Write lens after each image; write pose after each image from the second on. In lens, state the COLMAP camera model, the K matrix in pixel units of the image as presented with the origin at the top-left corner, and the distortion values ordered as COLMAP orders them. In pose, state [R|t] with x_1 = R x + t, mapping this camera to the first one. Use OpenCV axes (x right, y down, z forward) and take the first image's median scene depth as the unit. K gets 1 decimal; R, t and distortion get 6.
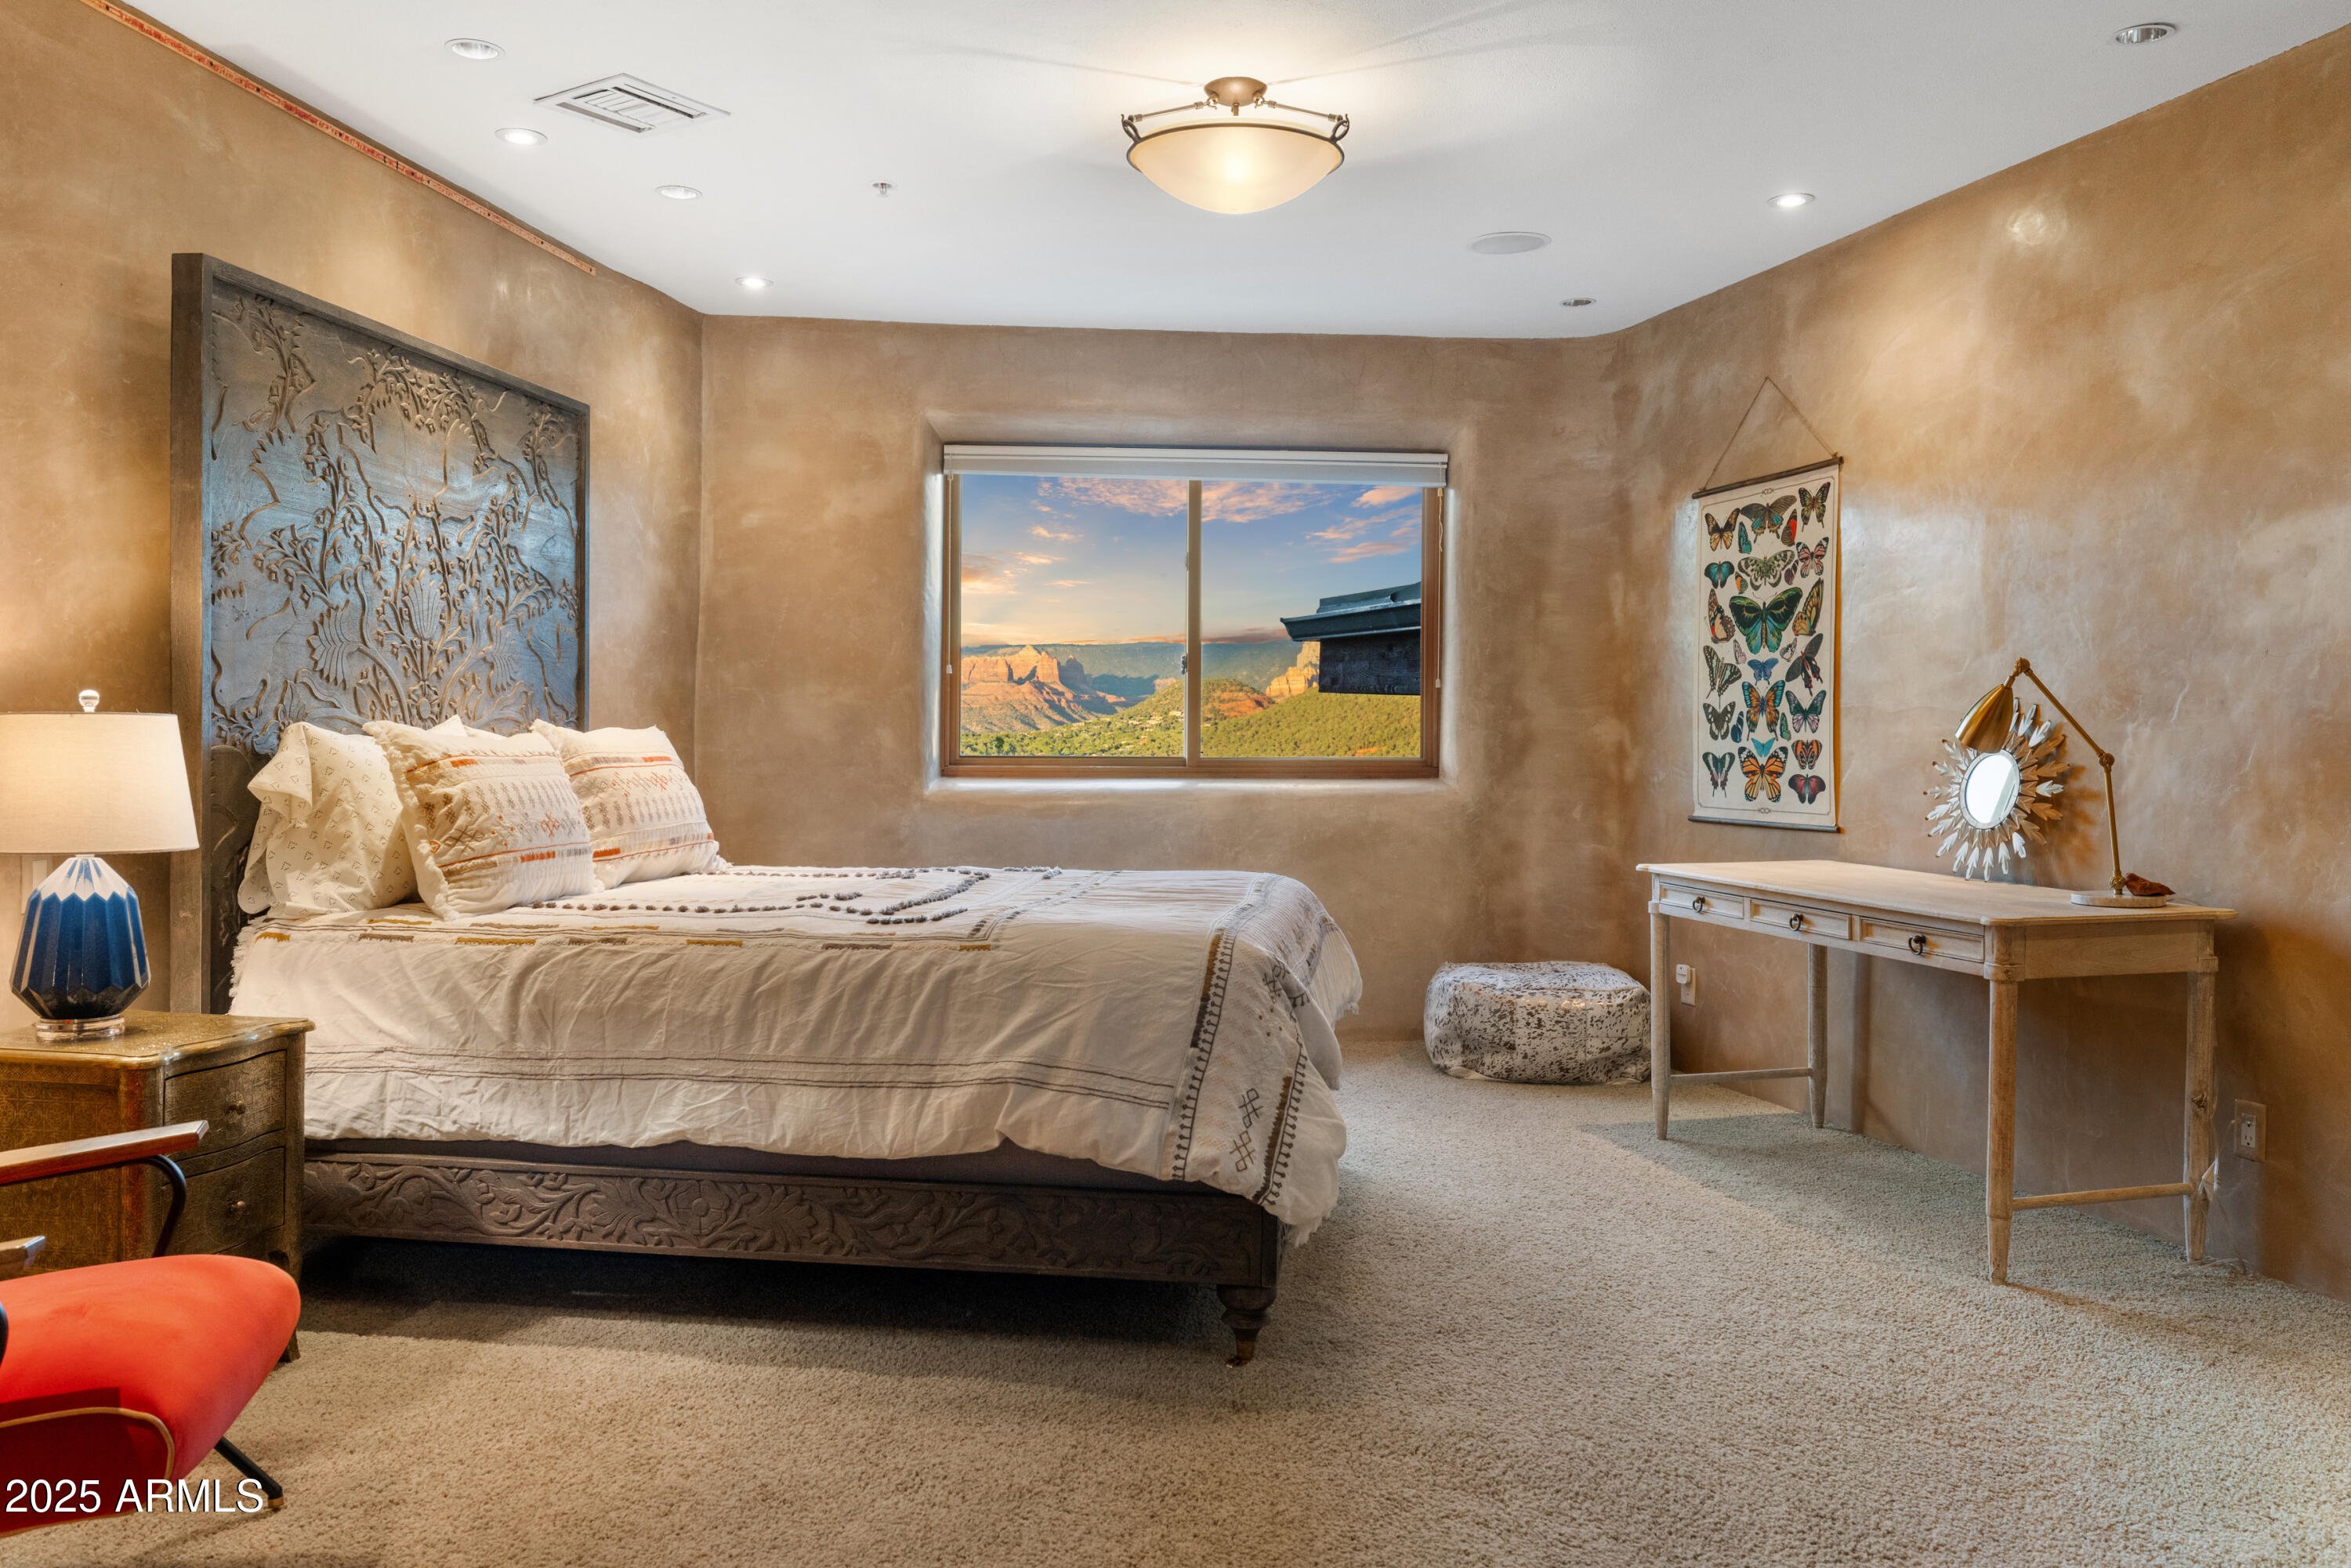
lens RADIAL K [[1768.6, 0, 1175.5], [0, 1768.6, 784.0], [0, 0, 1]] dist [0.001205, 0.000089]
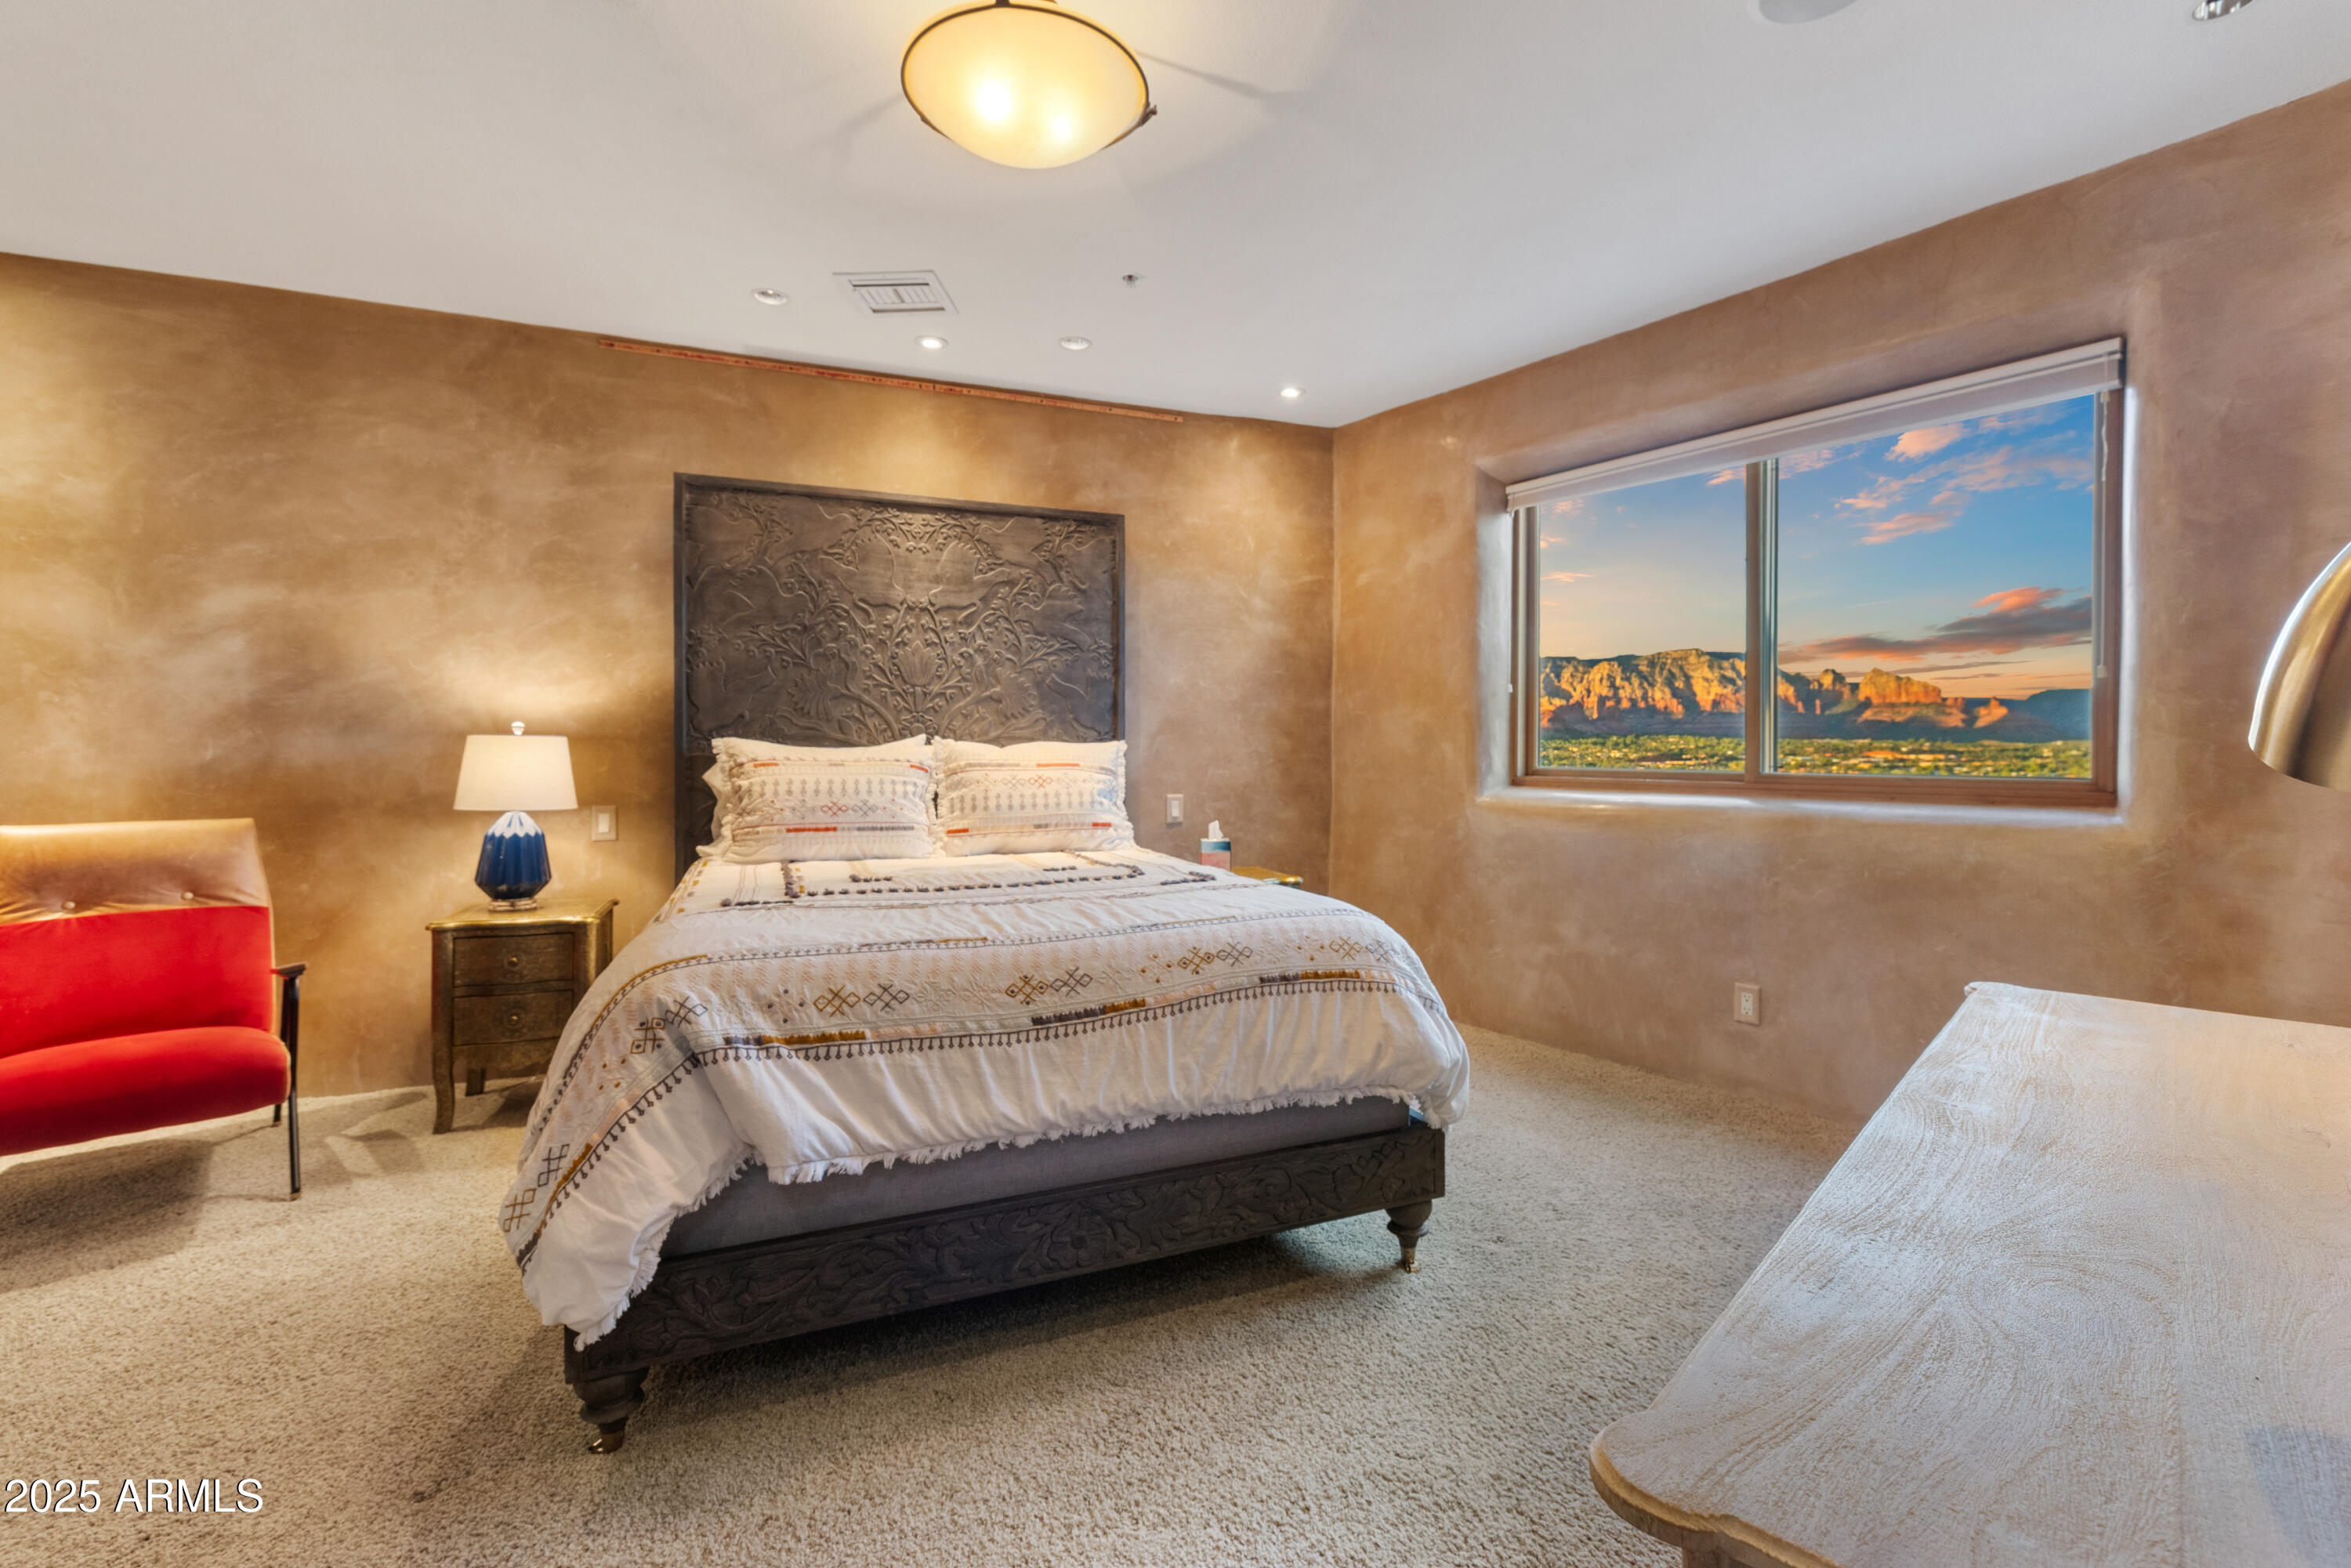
lens RADIAL K [[1023.3, 0, 1182.3], [0, 1023.3, 759.5], [0, 0, 1]] dist [-0.001104, 0.000253]
pose [[0.513526, 0.006379, -0.858050, 0.325670], [-0.024256, 0.999681, -0.007085, -0.011460], [0.857731, 0.024452, 0.513517, 0.514611]]
